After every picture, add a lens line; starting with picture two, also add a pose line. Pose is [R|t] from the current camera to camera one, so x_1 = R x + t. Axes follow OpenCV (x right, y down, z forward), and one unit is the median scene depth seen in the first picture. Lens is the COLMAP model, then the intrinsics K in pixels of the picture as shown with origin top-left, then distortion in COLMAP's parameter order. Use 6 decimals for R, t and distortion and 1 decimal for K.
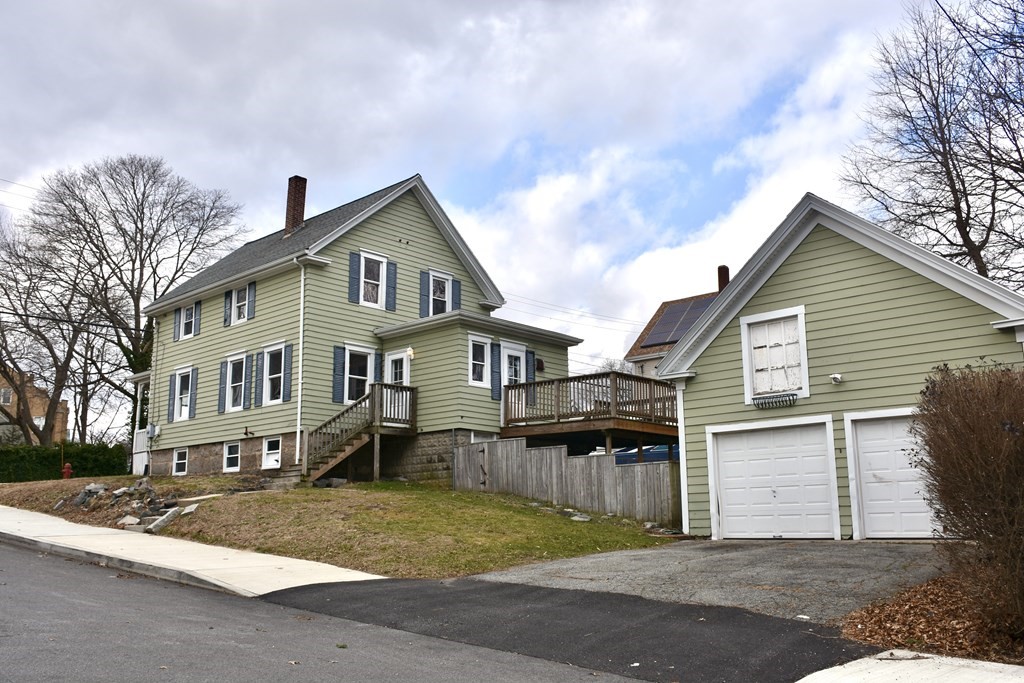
lens RADIAL K [[883.8, 0, 512.0], [0, 883.8, 344.2], [0, 0, 1]] dist [-0.049464, -0.001825]
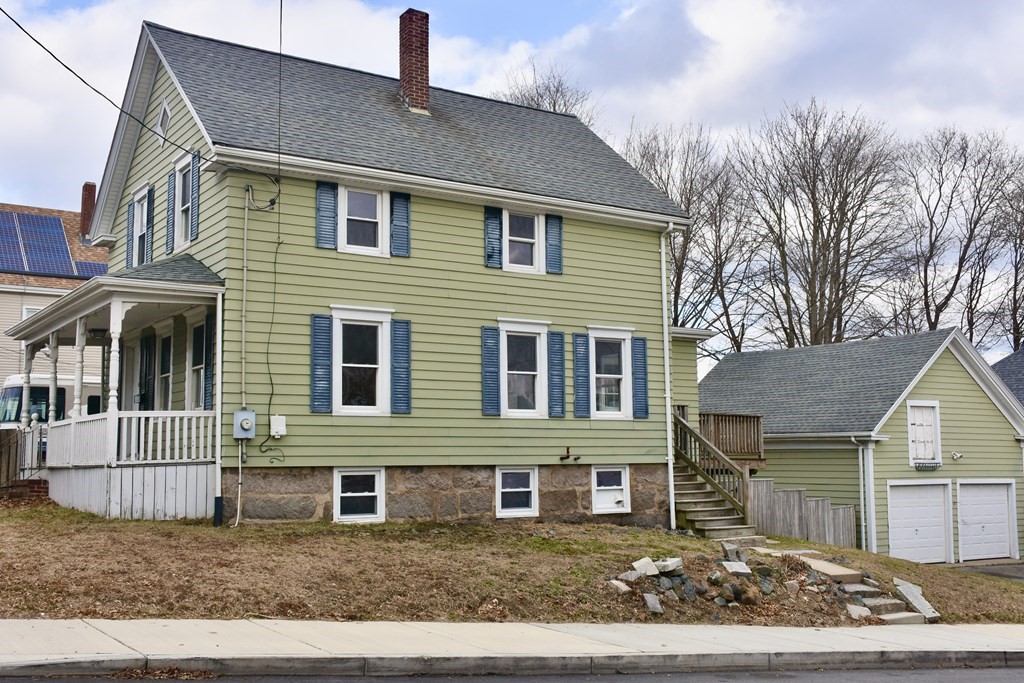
lens RADIAL K [[1091.0, 0, 512.0], [0, 1091.0, 341.1], [0, 0, 1]] dist [0.024002, 0.000000]
pose [[0.239077, 0.116606, 0.963974, -1.078044], [-0.187451, 0.979631, -0.072010, 0.082274], [-0.952735, -0.163482, 0.256065, 0.839426]]
